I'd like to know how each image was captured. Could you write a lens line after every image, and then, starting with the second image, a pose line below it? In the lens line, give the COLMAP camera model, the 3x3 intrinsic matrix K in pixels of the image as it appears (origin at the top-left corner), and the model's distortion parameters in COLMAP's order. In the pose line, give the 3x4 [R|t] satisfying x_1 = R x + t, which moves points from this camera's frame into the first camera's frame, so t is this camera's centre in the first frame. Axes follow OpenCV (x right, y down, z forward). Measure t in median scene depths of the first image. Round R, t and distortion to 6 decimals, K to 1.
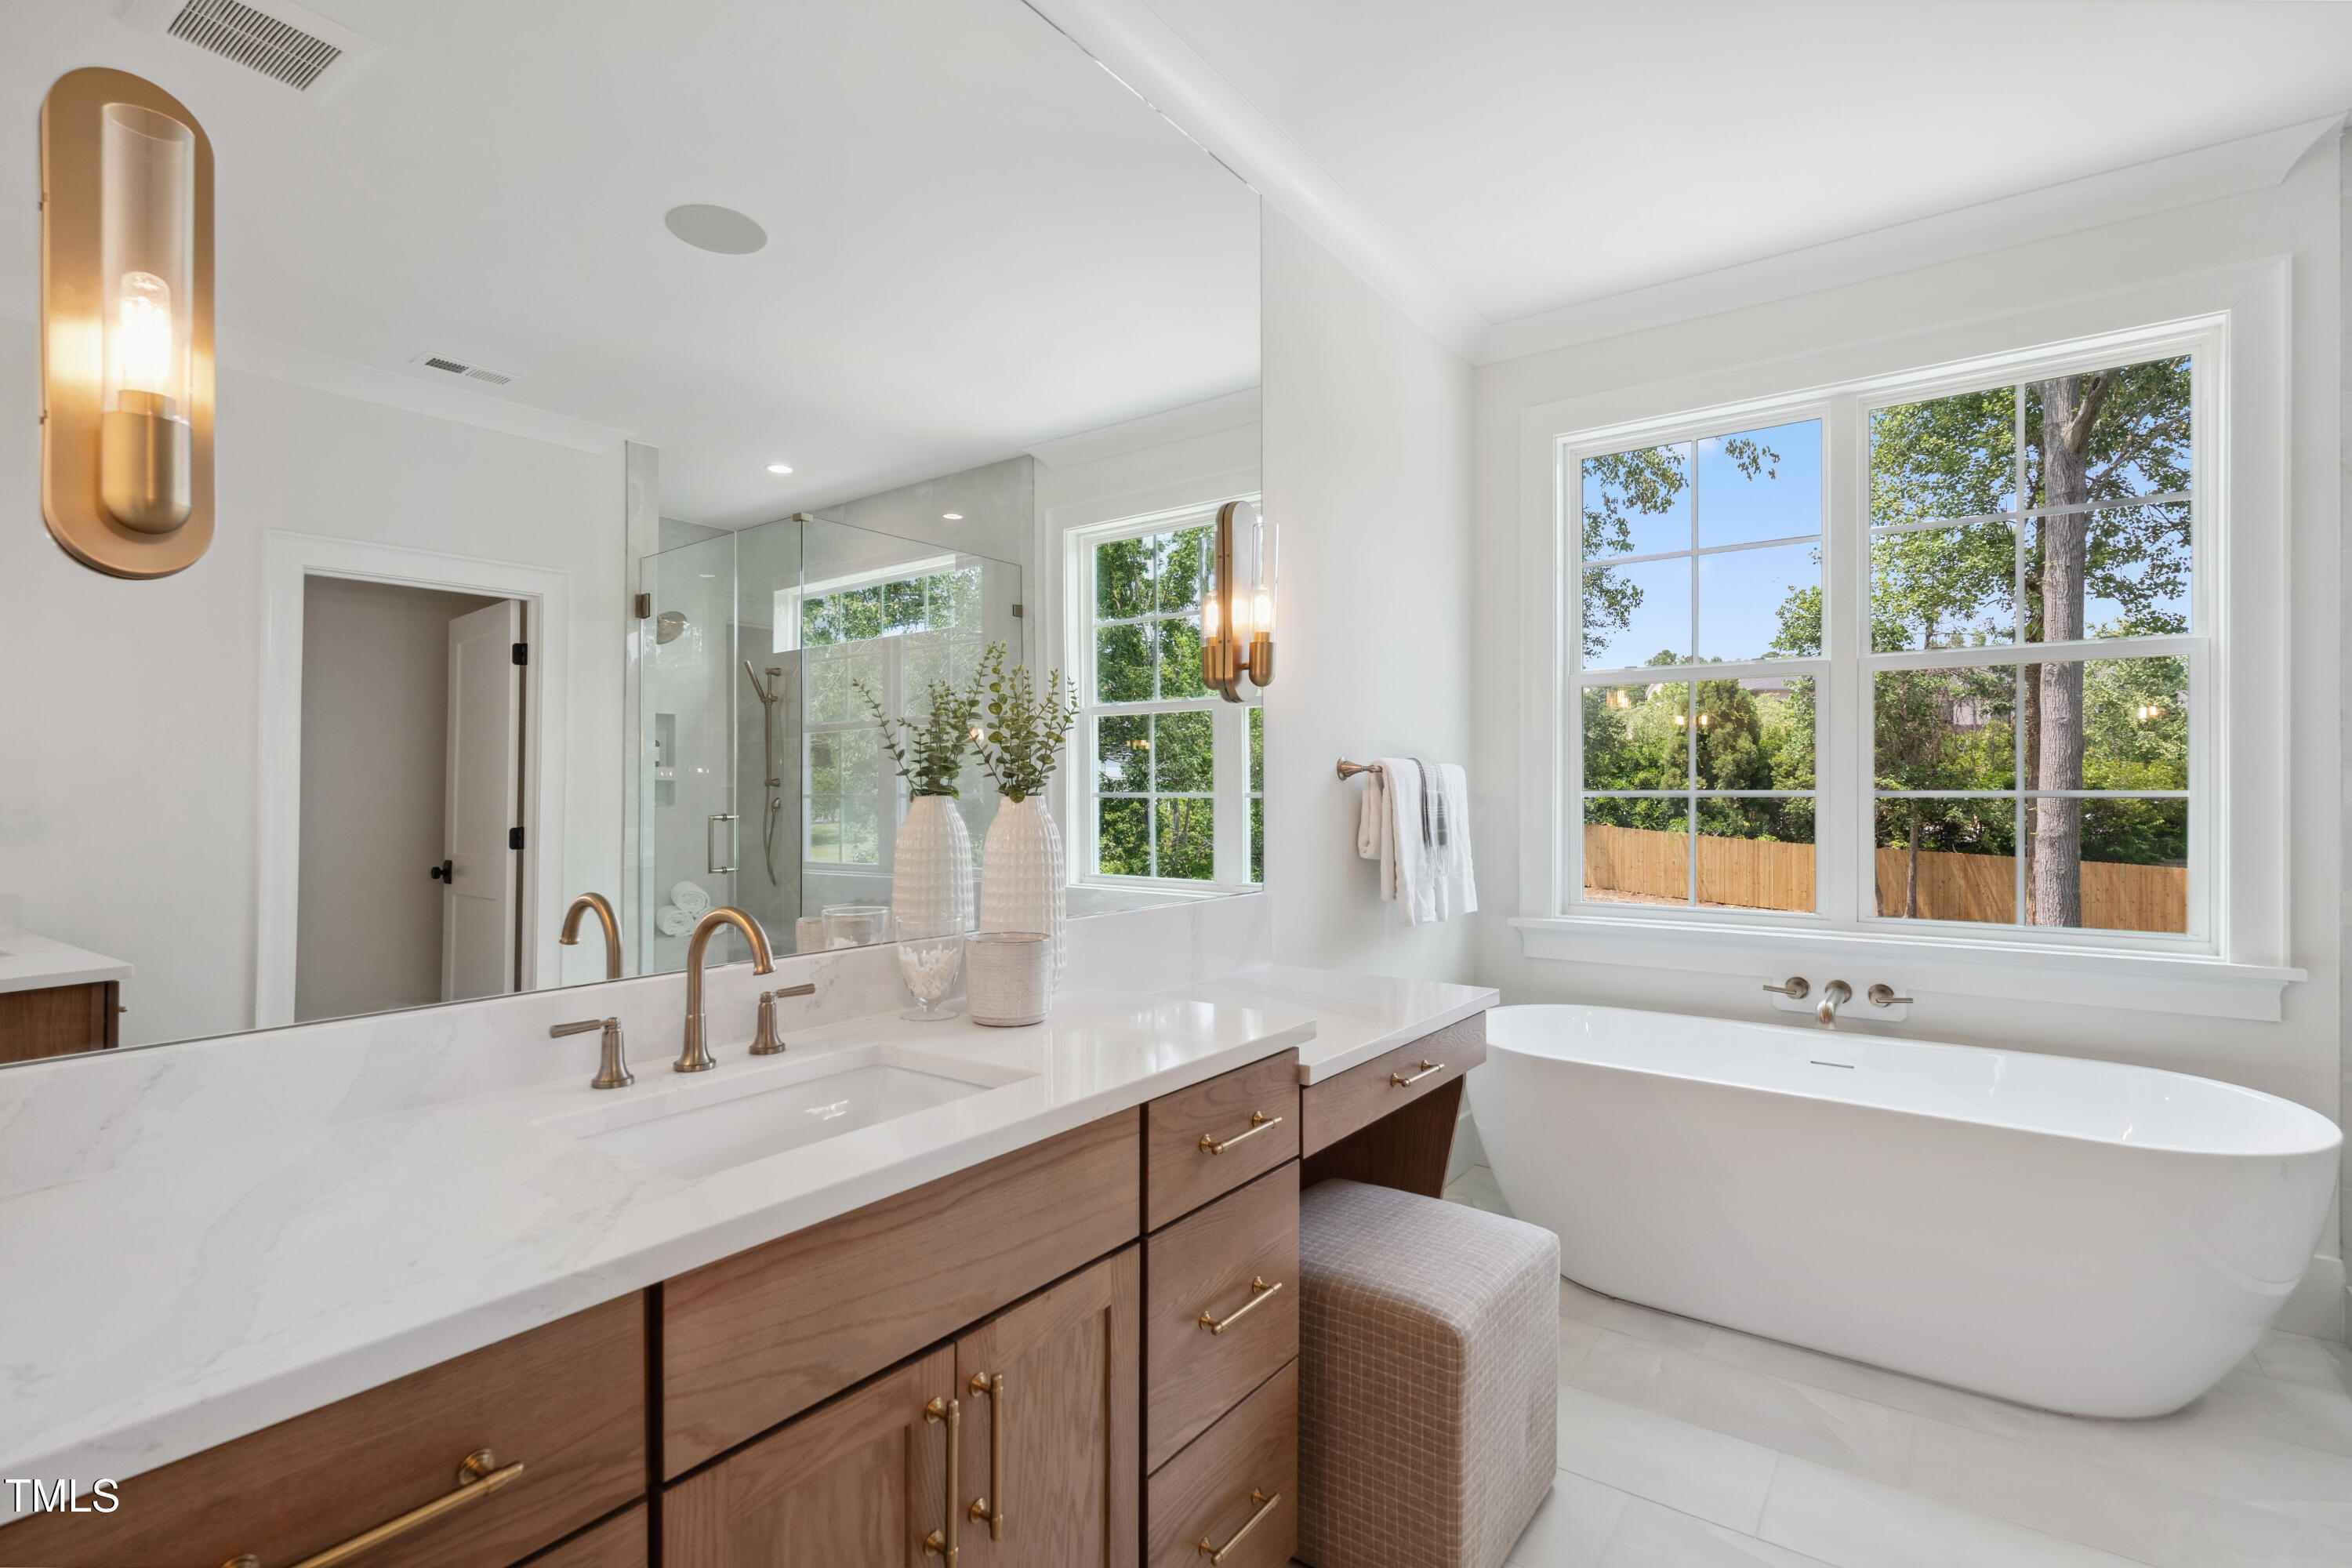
lens RADIAL K [[1112.6, 0, 1181.8], [0, 1112.6, 788.9], [0, 0, 1]] dist [0.003979, 0.001043]
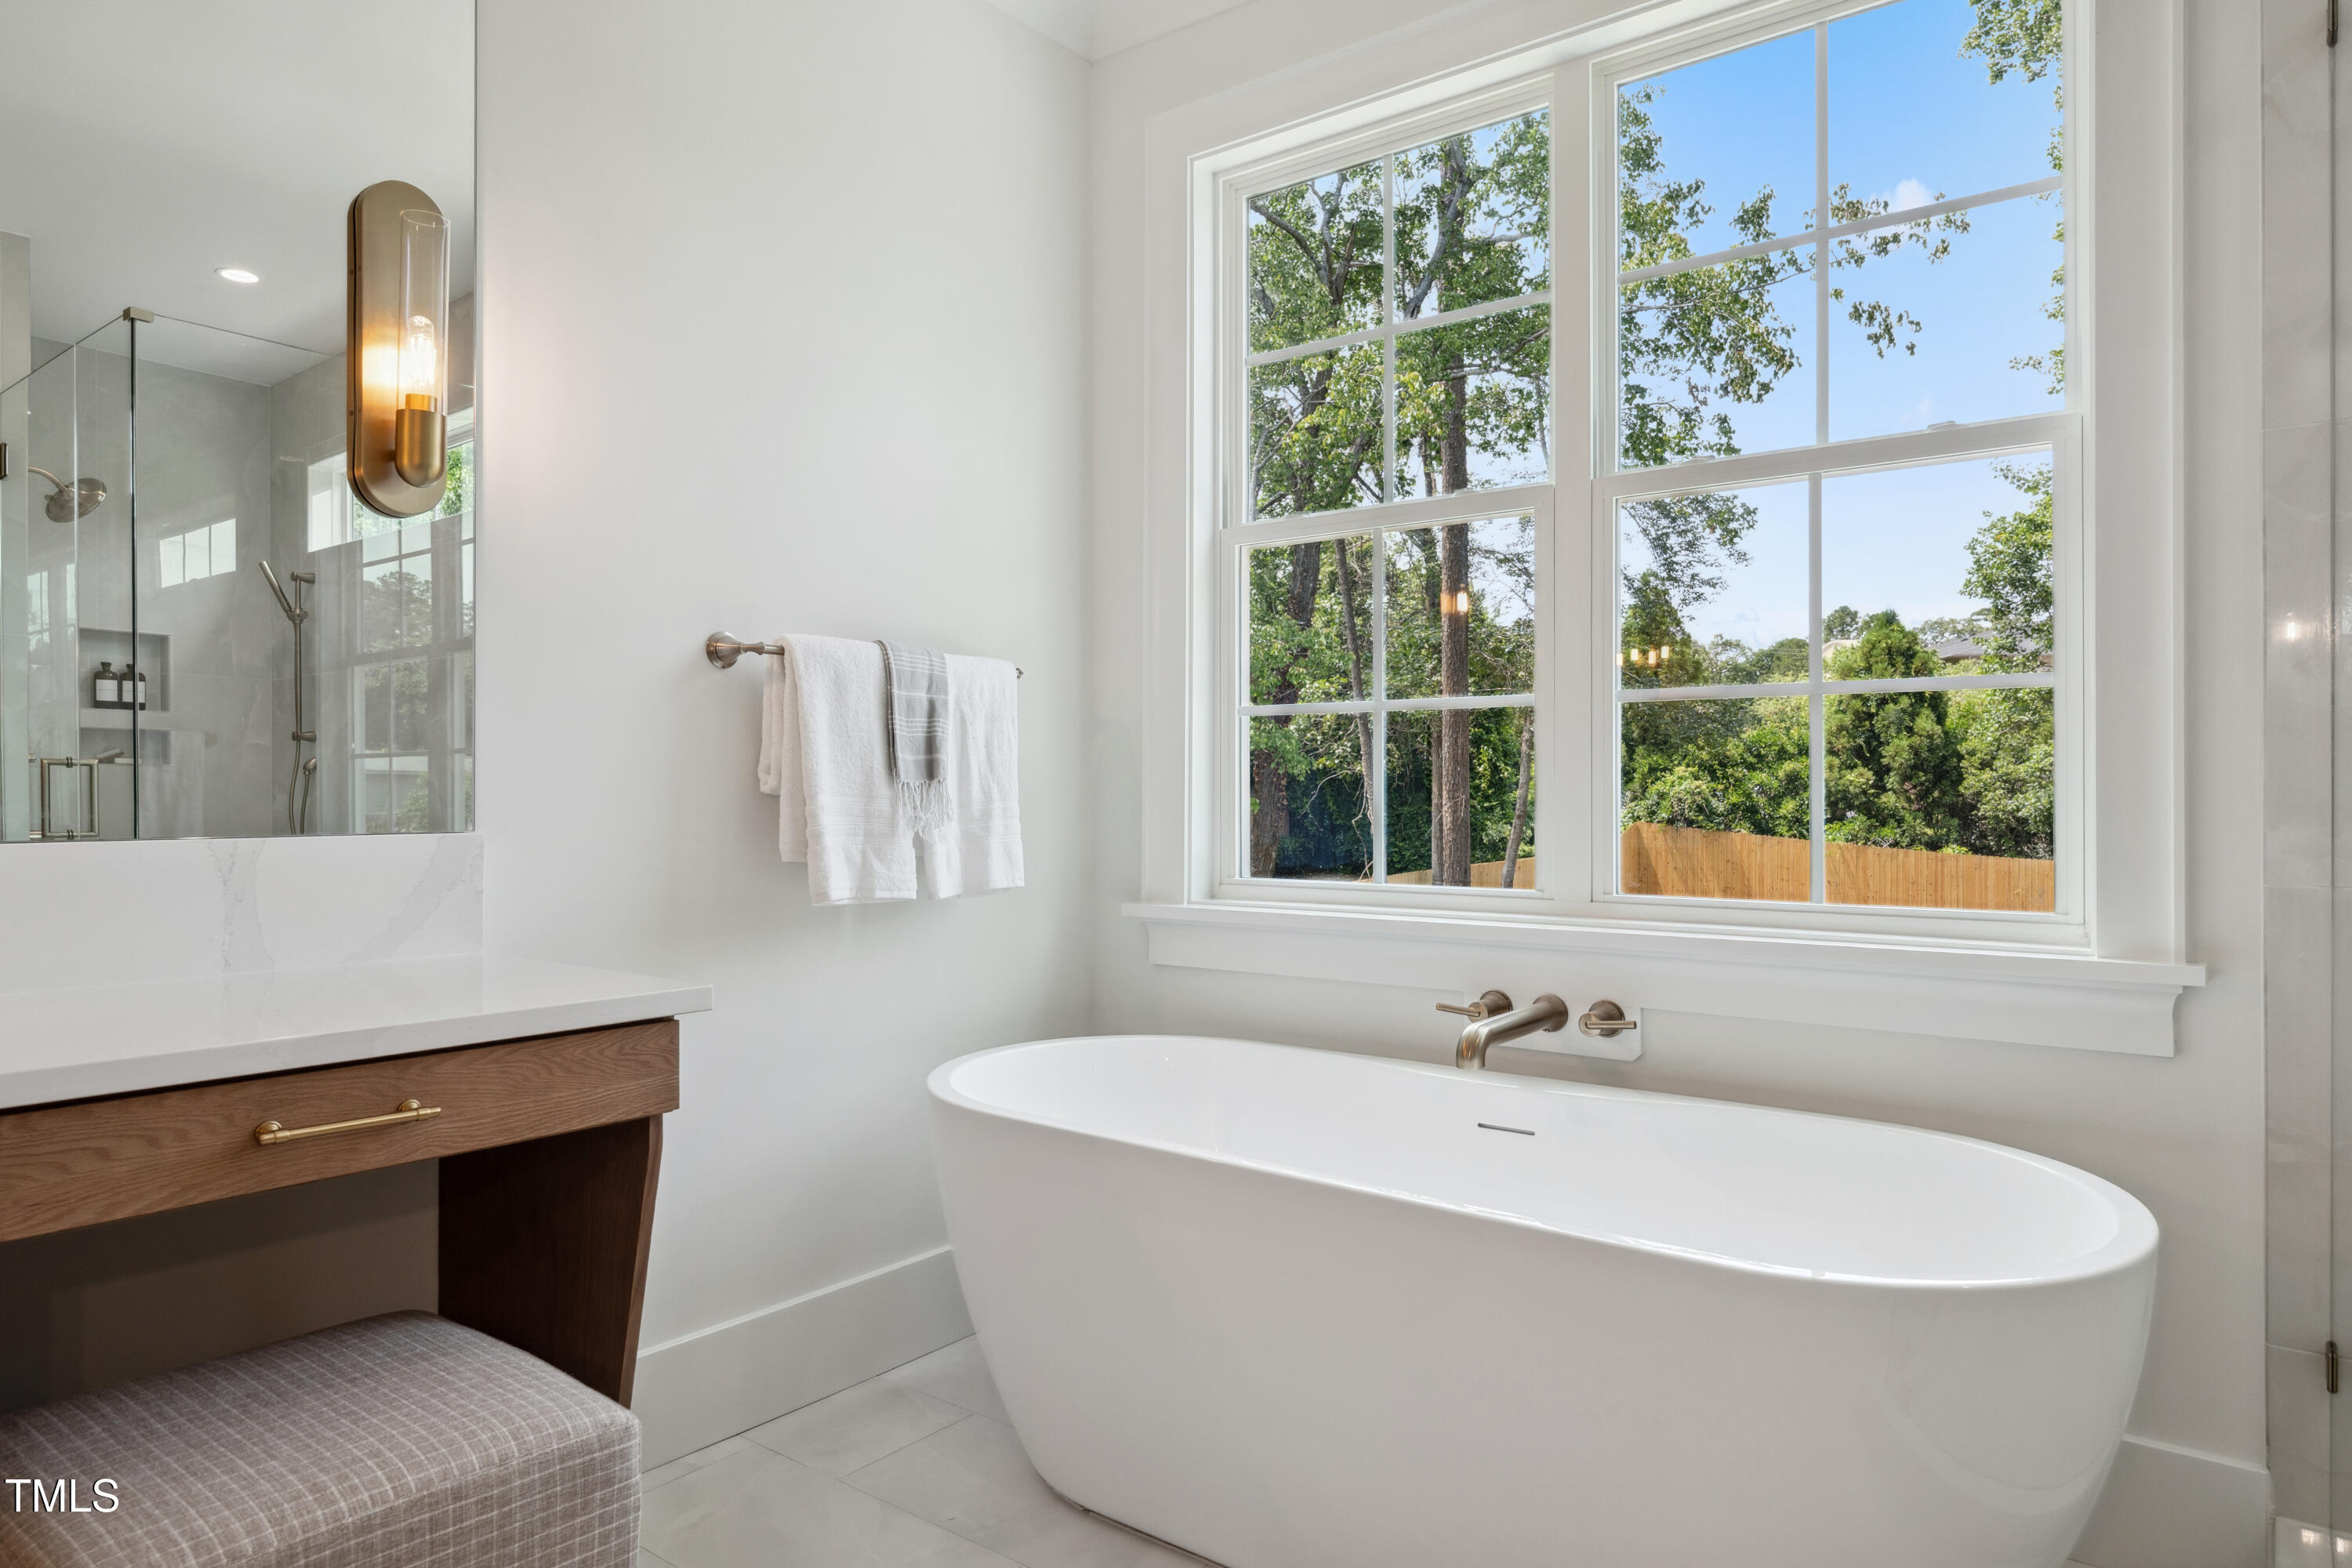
lens RADIAL K [[1438.0, 0, 1173.1], [0, 1438.0, 779.2], [0, 0, 1]] dist [-0.005514, 0.002152]
pose [[0.999319, 0.000570, -0.036904, 0.333122], [-0.000883, 0.999964, -0.008458, 0.047596], [0.036898, 0.008485, 0.999283, 0.158120]]
